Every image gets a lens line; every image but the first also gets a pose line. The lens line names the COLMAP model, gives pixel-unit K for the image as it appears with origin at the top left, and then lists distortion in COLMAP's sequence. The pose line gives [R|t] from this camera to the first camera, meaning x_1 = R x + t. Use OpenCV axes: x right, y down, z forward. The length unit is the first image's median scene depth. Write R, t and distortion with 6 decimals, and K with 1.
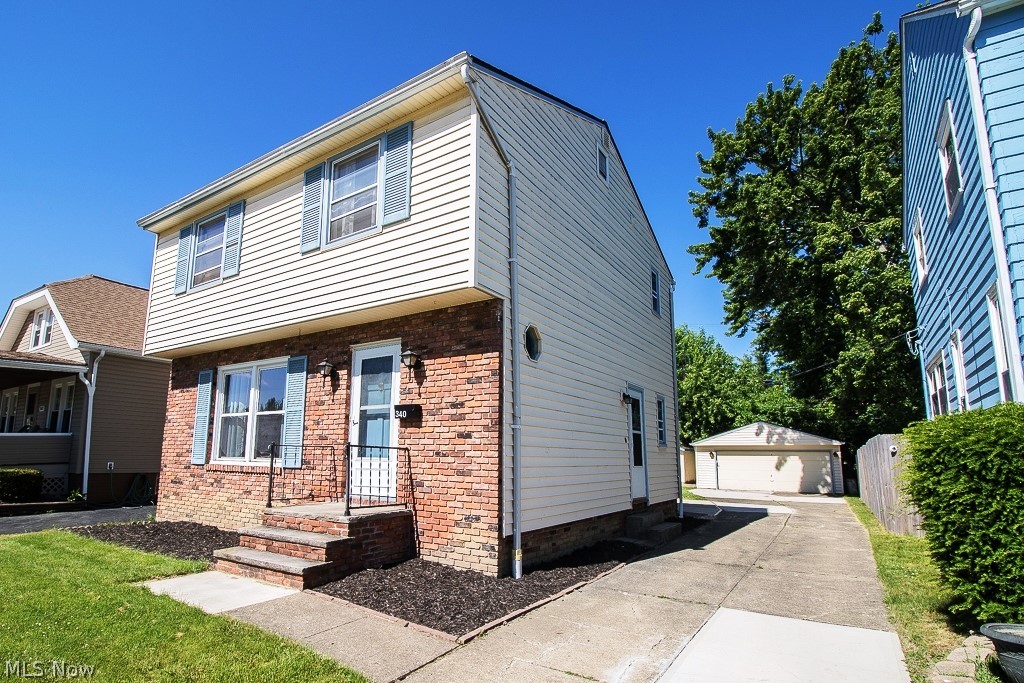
lens RADIAL K [[532.3, 0, 450.6], [0, 532.3, 375.7], [0, 0, 1]] dist [0.001591, -0.018705]
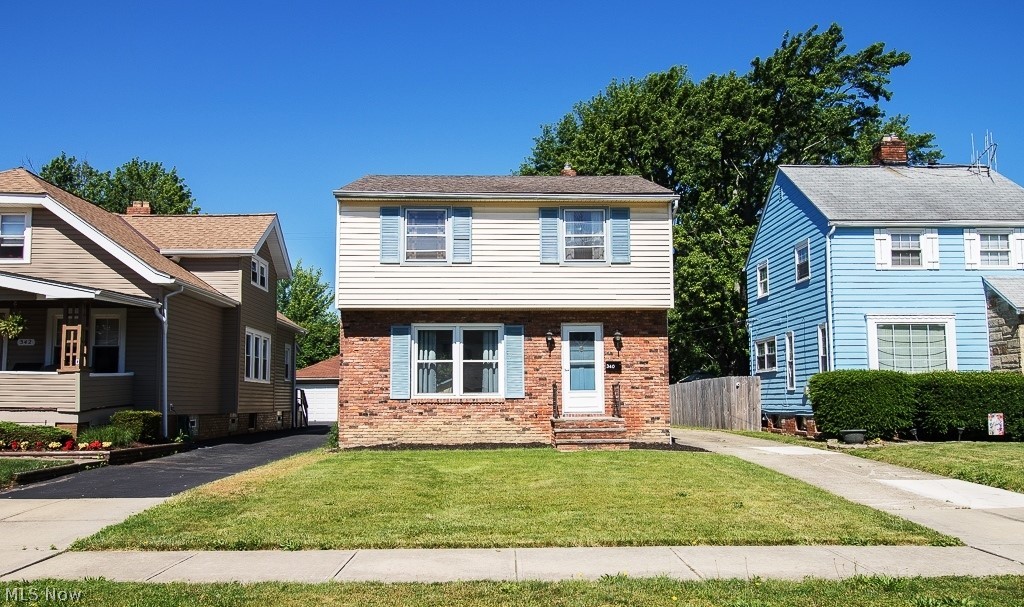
lens RADIAL K [[800.3, 0, 513.9], [0, 800.3, 342.7], [0, 0, 1]] dist [0.001150, 0.000368]
pose [[0.785867, 0.026100, 0.617844, -1.860498], [-0.075431, 0.995694, 0.053882, -0.119423], [-0.613777, -0.088949, 0.784452, -0.857163]]
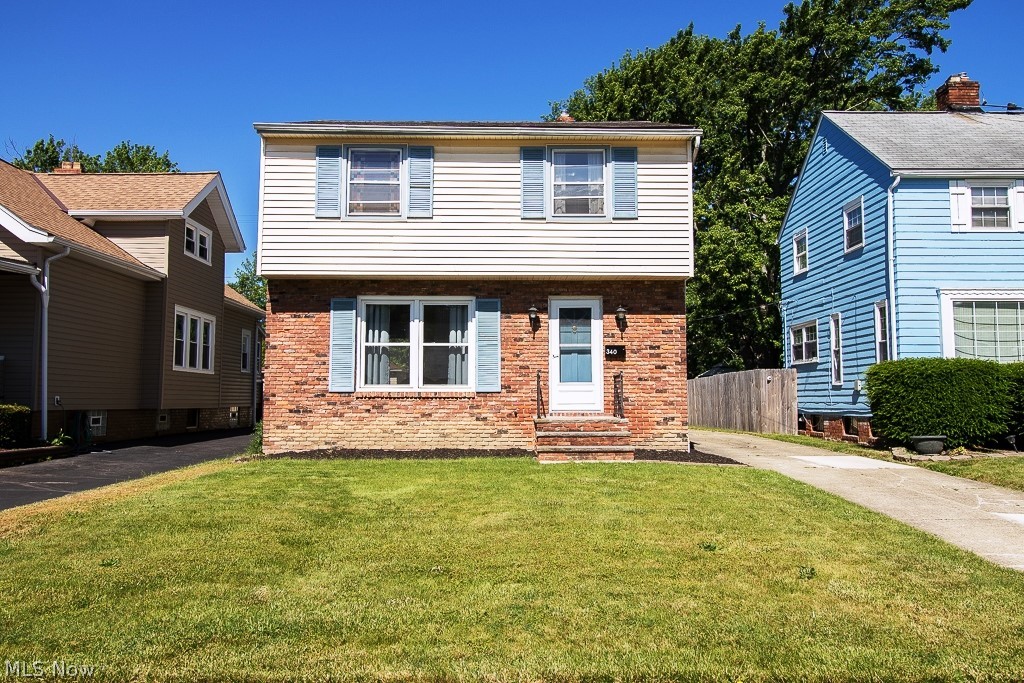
lens RADIAL K [[800.0, 0, 512.0], [0, 800.0, 341.5], [0, 0, 1]] dist [0.004873, -0.000464]
pose [[0.799735, 0.029000, 0.599653, -1.439511], [-0.078877, 0.995250, 0.057064, -0.050991], [-0.595149, -0.092935, 0.798223, -0.496406]]
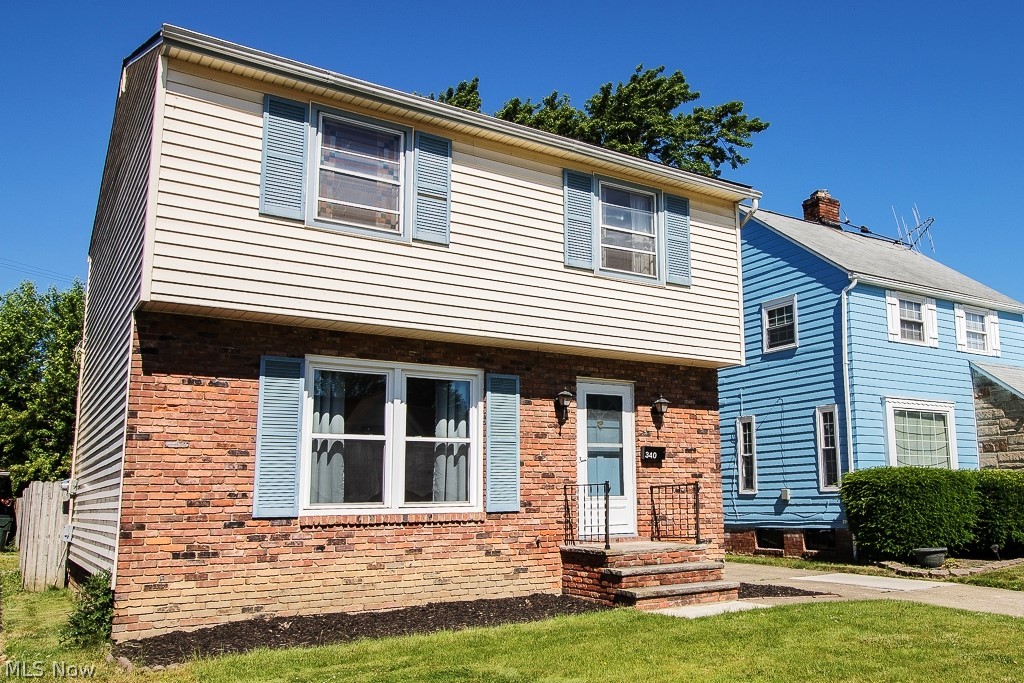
lens RADIAL K [[864.9, 0, 638.5], [0, 864.9, 374.8], [0, 0, 1]] dist [0.005479, -0.007559]
pose [[0.302275, 0.116788, 0.946039, -1.620620], [-0.122981, 0.988950, -0.082791, 0.053592], [-0.945254, -0.091319, 0.313298, 0.438857]]
